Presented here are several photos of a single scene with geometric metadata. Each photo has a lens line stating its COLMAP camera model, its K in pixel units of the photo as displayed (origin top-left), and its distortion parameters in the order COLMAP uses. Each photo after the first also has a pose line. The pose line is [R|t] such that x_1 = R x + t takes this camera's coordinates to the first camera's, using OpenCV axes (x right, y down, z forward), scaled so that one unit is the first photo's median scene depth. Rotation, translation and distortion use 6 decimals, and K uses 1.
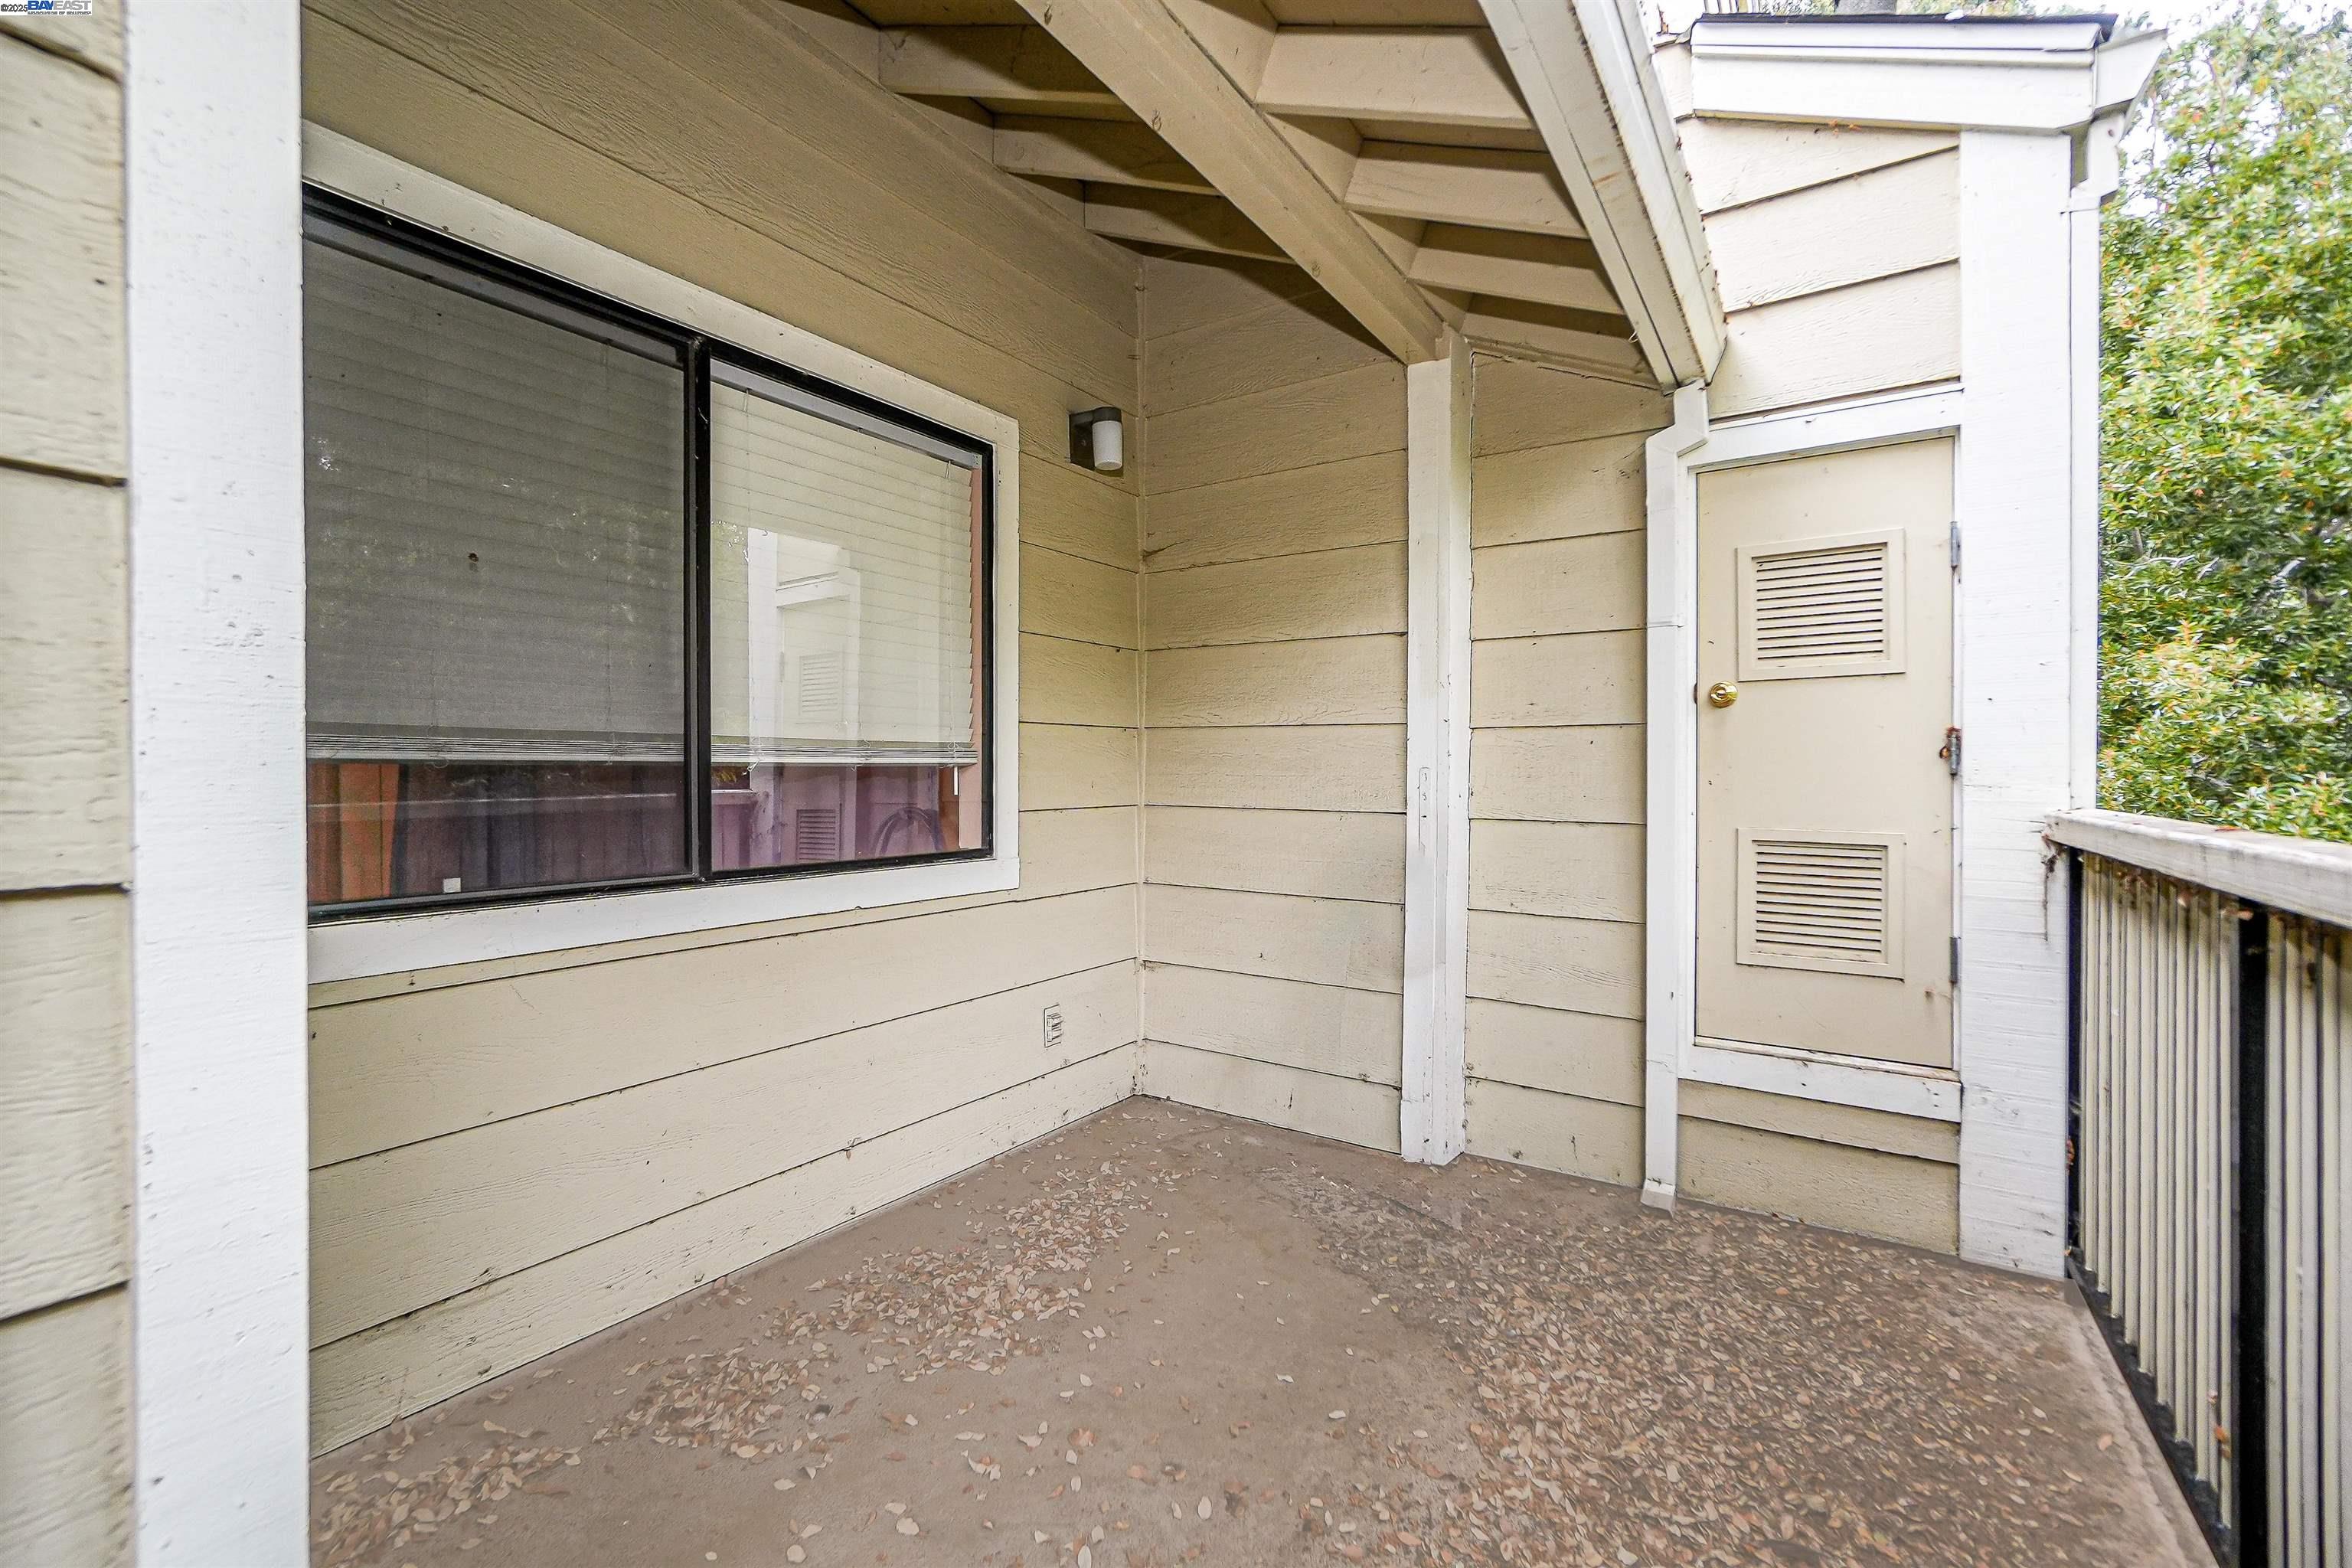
lens RADIAL K [[1017.3, 0, 1160.4], [0, 1017.3, 761.6], [0, 0, 1]] dist [-0.003249, -0.000142]
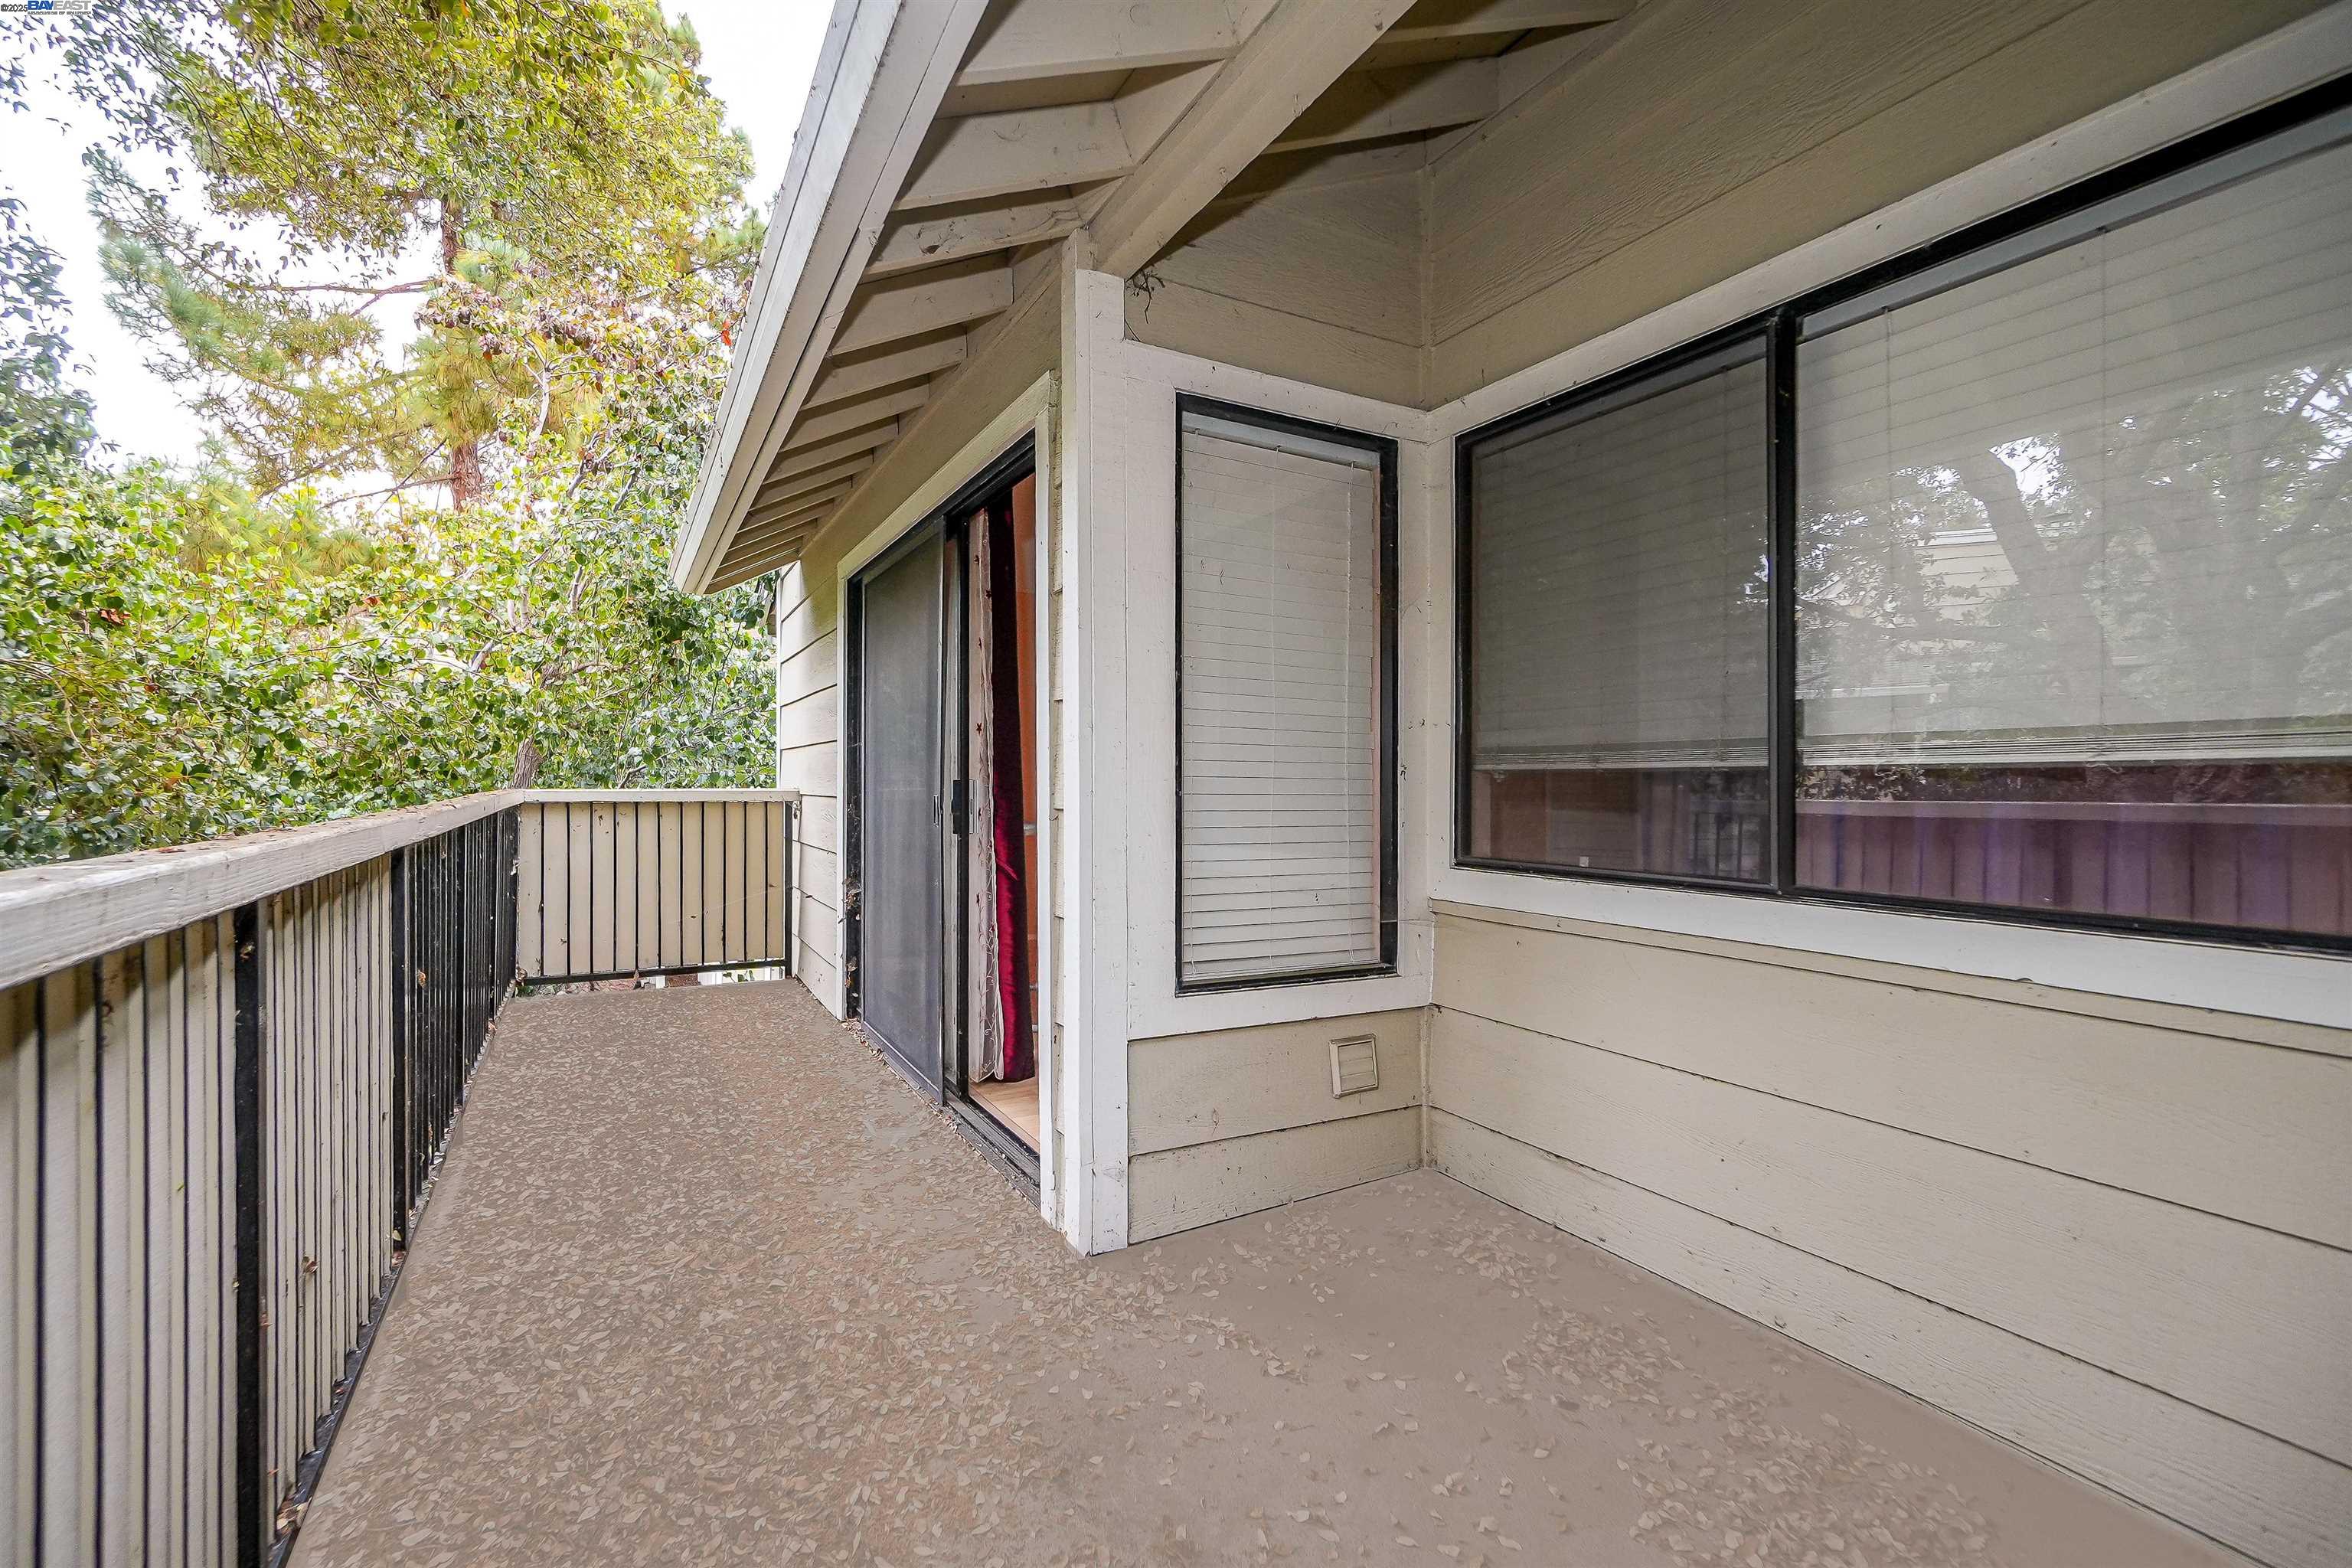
lens RADIAL K [[1017.3, 0, 1160.4], [0, 1017.3, 761.6], [0, 0, 1]] dist [-0.003249, -0.000142]
pose [[-0.463683, -0.014797, -0.885878, 0.631298], [0.012041, 0.999663, -0.023000, 0.010873], [0.885919, -0.021332, -0.463348, 0.926630]]
